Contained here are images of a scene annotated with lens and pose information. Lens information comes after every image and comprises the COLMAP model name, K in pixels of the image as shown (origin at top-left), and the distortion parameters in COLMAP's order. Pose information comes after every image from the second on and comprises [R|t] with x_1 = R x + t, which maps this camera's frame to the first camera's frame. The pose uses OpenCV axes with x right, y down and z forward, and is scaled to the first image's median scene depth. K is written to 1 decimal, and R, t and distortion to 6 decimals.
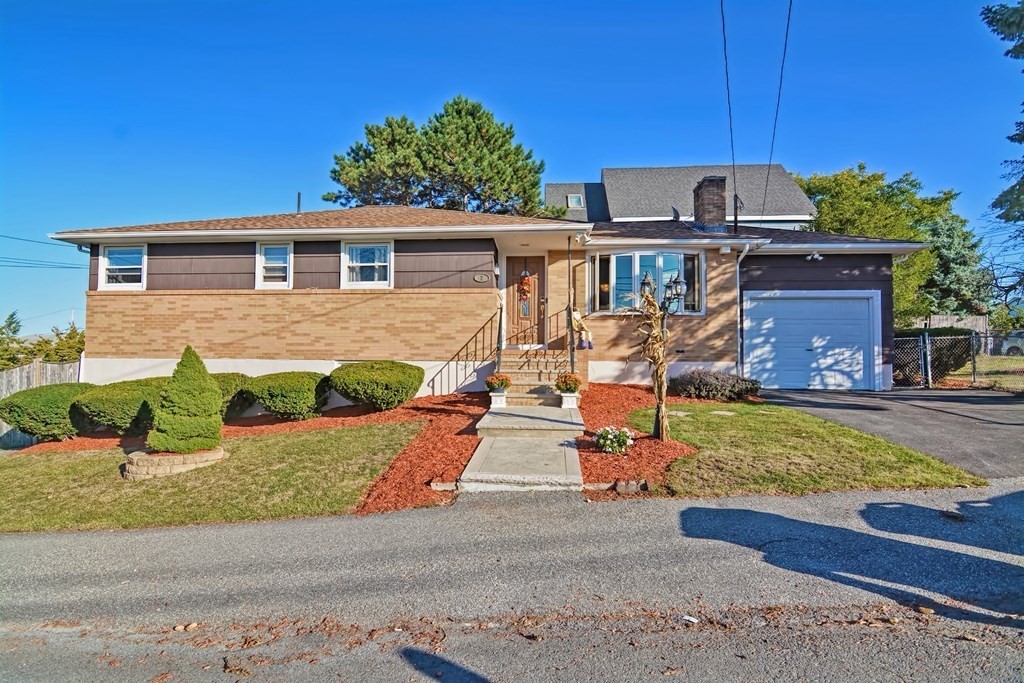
lens RADIAL K [[507.0, 0, 508.0], [0, 507.0, 353.1], [0, 0, 1]] dist [-0.002793, -0.000980]
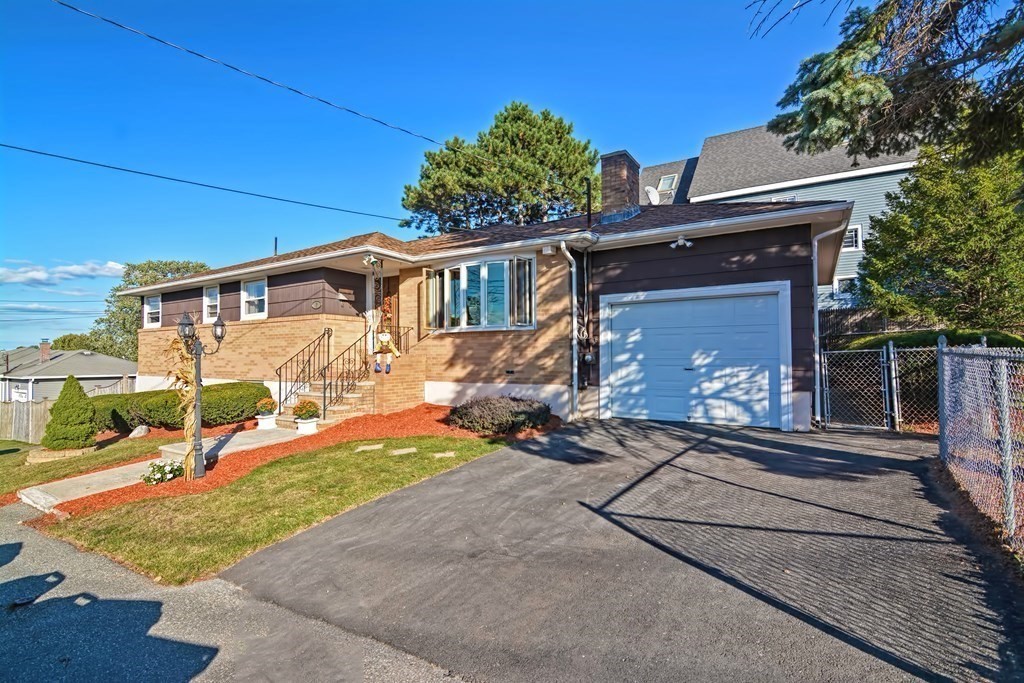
lens RADIAL K [[507.0, 0, 508.0], [0, 507.0, 353.1], [0, 0, 1]] dist [-0.002793, -0.000980]
pose [[0.872677, -0.013958, -0.488099, 0.744342], [0.018488, 0.999819, 0.004462, -0.039503], [0.487948, -0.012918, 0.872777, 0.235354]]
